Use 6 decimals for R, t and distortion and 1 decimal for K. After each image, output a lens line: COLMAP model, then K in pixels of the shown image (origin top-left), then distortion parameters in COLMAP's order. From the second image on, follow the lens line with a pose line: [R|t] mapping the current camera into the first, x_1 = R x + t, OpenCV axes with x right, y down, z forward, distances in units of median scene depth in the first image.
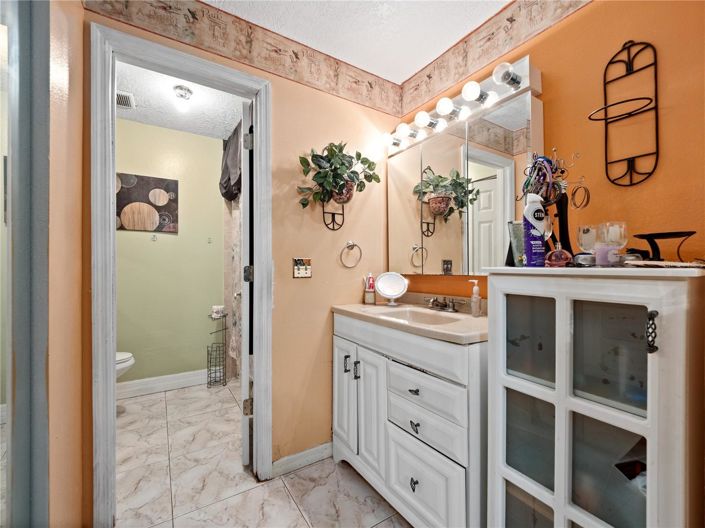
lens RADIAL K [[305.6, 0, 352.1], [0, 305.6, 266.0], [0, 0, 1]] dist [-0.004980, -0.001077]
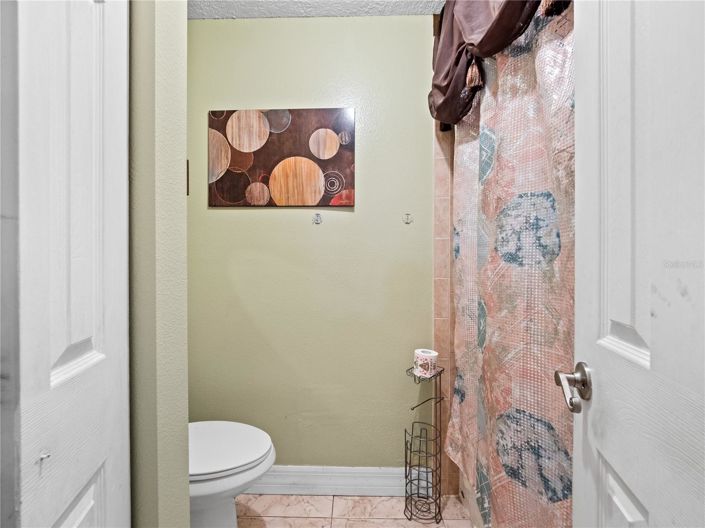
lens RADIAL K [[305.6, 0, 352.0], [0, 305.6, 266.4], [0, 0, 1]] dist [-0.004980, -0.001077]
pose [[0.833058, 0.000811, -0.553186, -0.280424], [-0.000787, 1.000000, 0.000280, -0.004070], [0.553186, 0.000202, 0.833058, 0.556007]]
